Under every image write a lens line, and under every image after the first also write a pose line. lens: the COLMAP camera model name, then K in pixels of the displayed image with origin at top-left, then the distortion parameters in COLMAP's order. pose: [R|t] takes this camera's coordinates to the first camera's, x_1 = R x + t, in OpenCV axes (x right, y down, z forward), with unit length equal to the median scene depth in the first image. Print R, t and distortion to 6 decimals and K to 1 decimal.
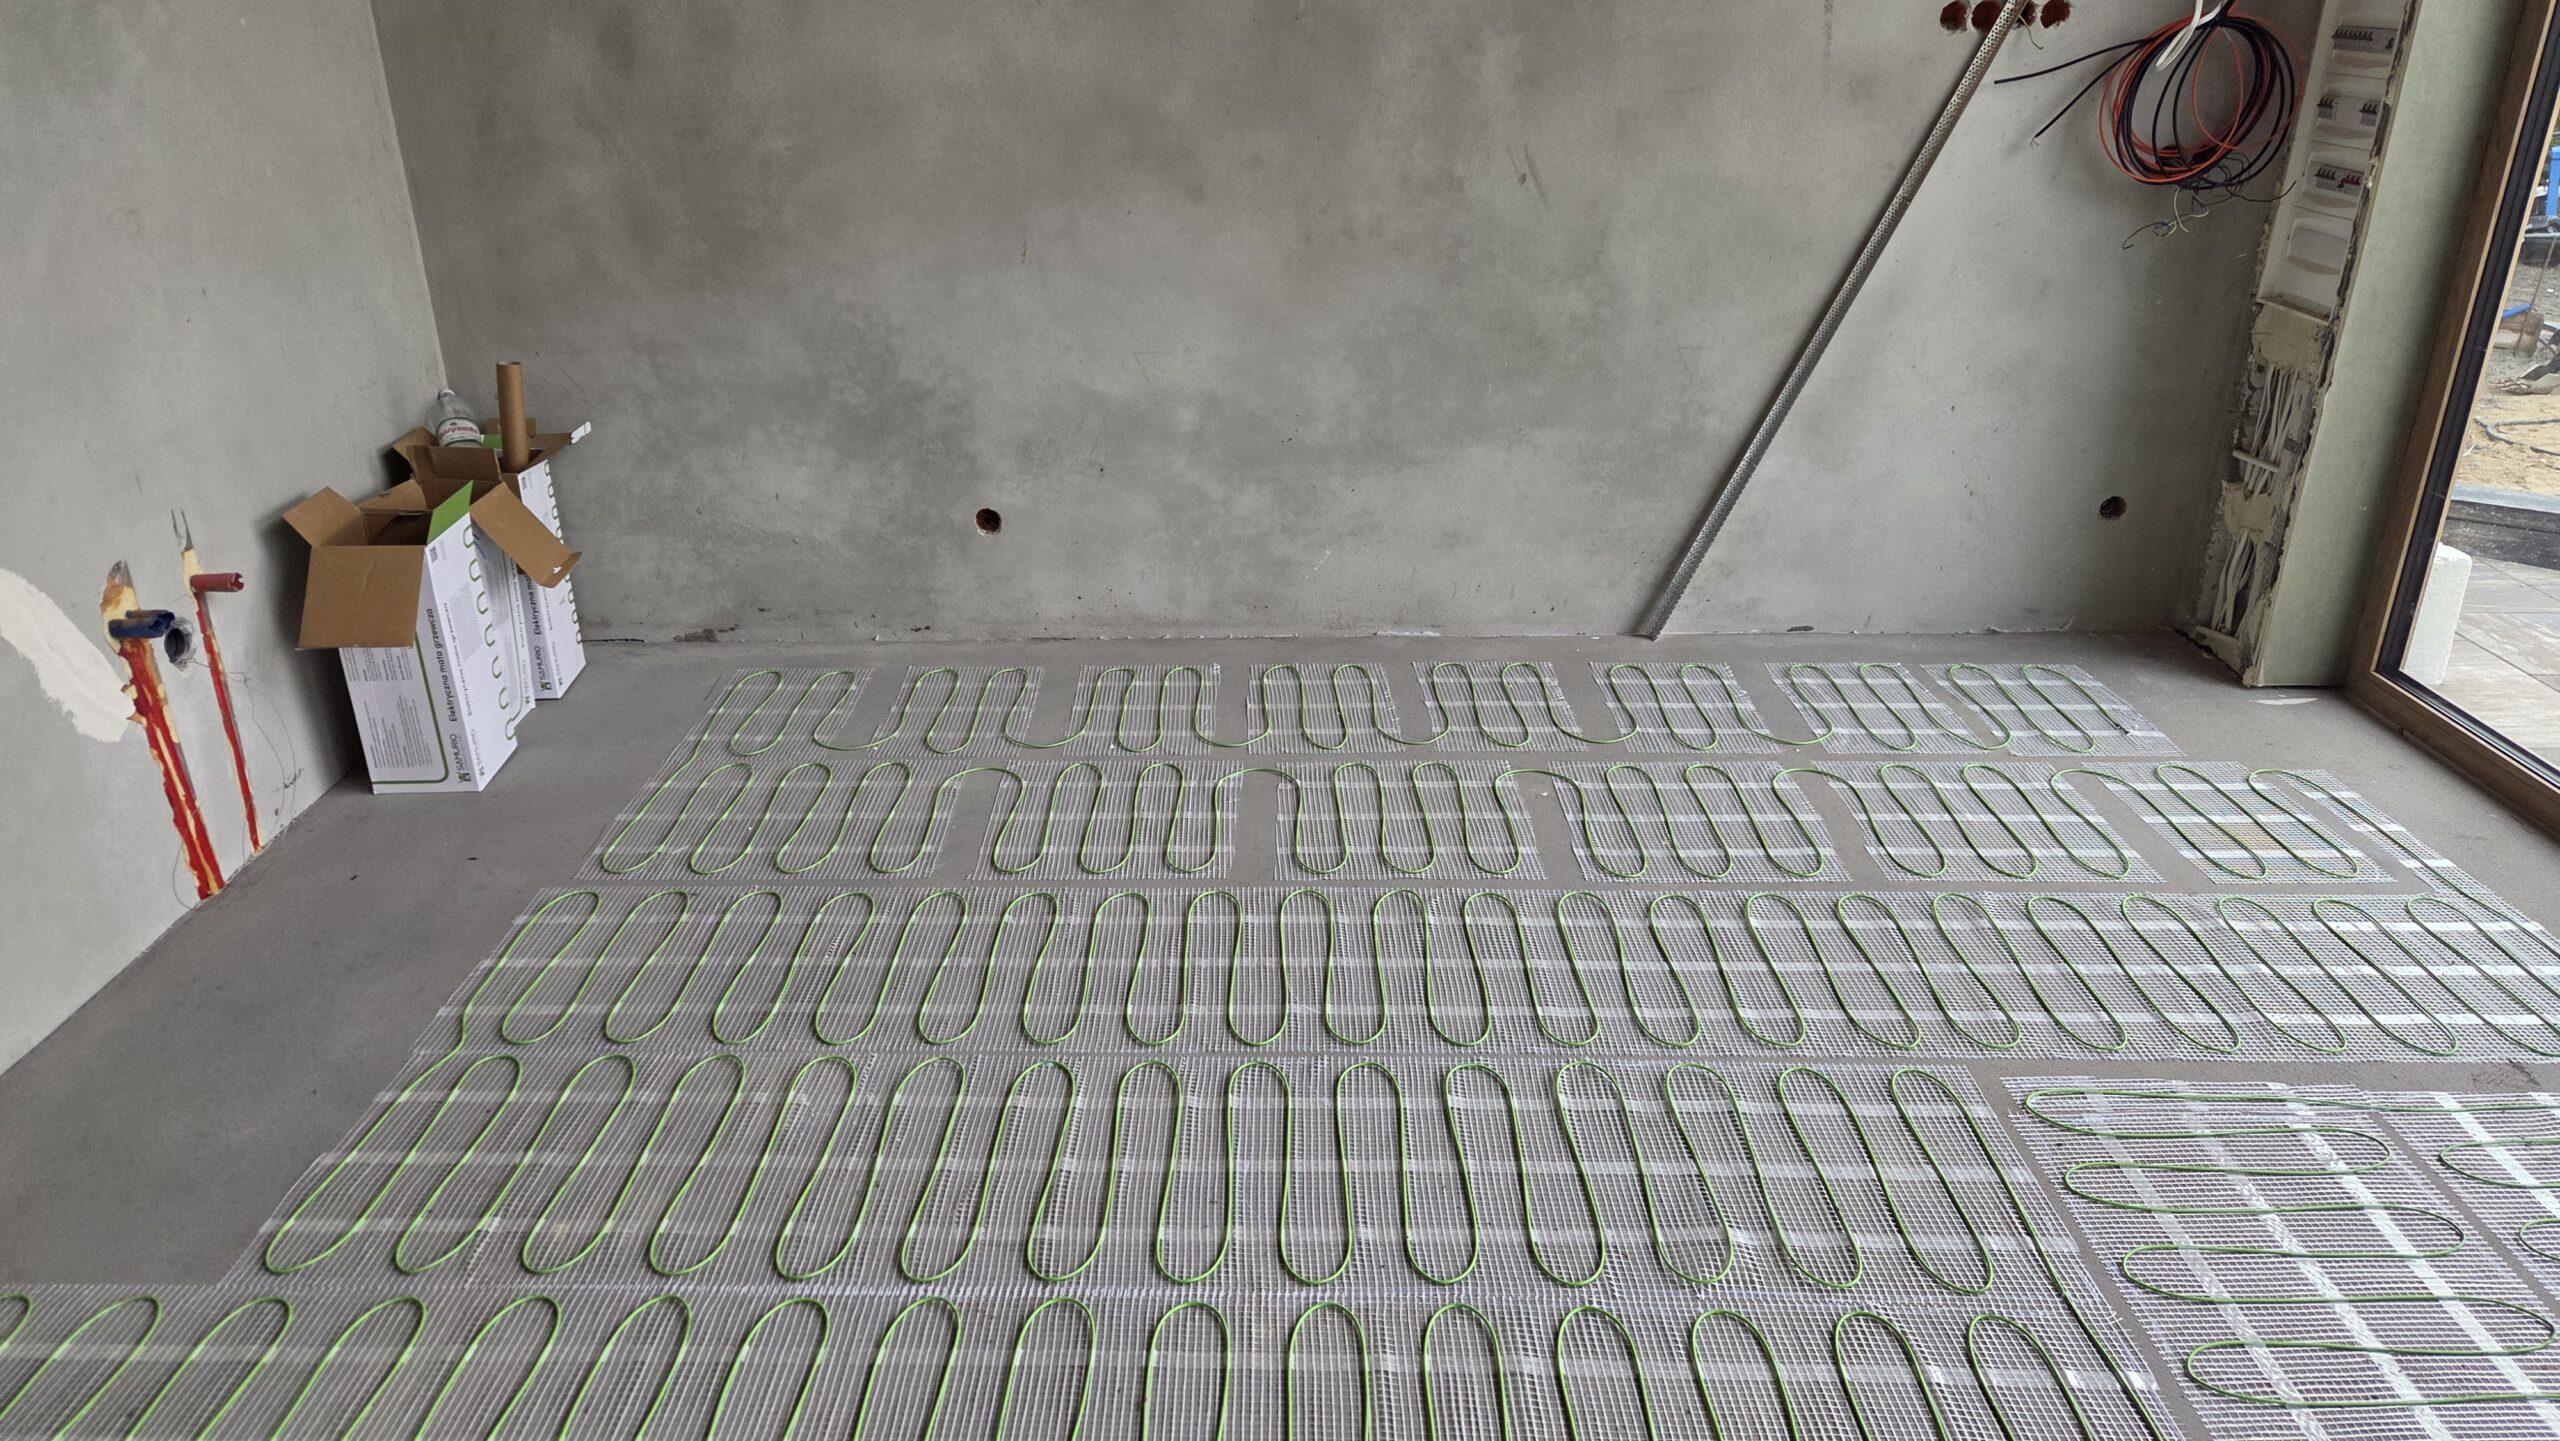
lens RADIAL K [[1699.3, 0, 1275.4], [0, 1699.3, 715.4], [0, 0, 1]] dist [0.042236, -0.026683]
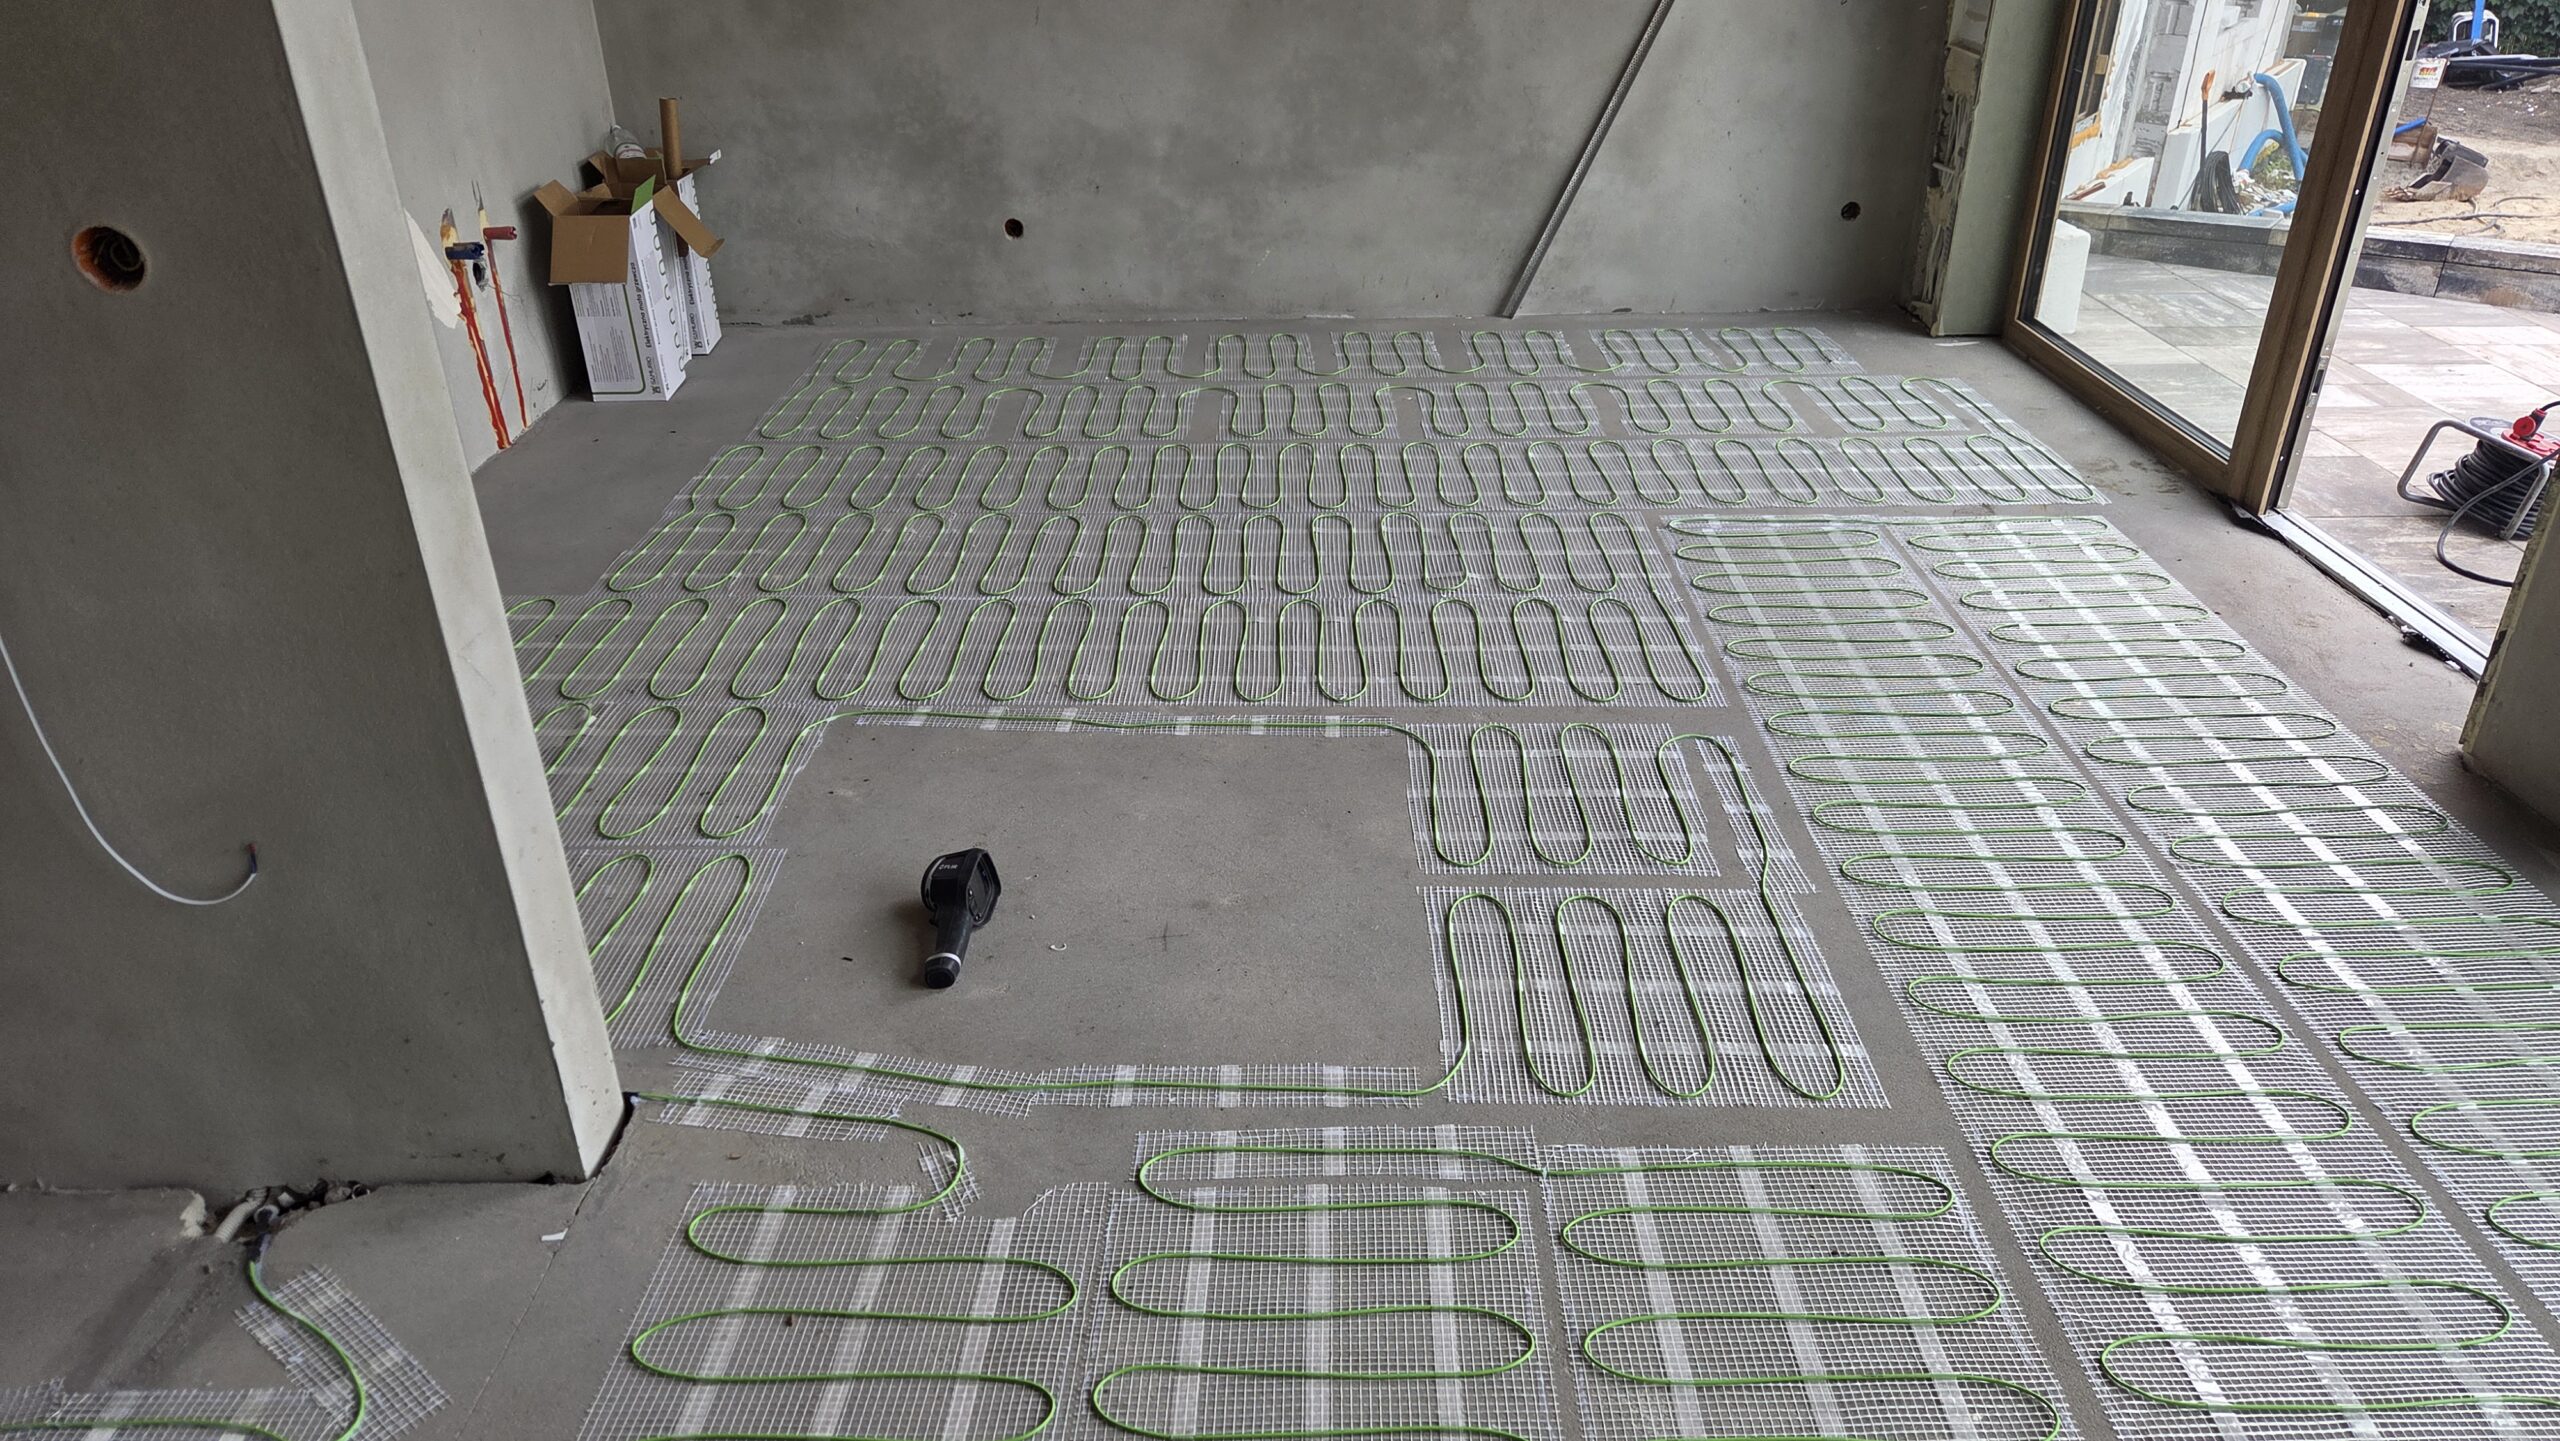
lens RADIAL K [[1699.3, 0, 1275.2], [0, 1699.3, 741.0], [0, 0, 1]] dist [0.042236, -0.026683]
pose [[0.999940, -0.004432, -0.010057, 0.053772], [0.005268, 0.996396, 0.084661, 0.192126], [0.009645, -0.084709, 0.996359, -0.409244]]
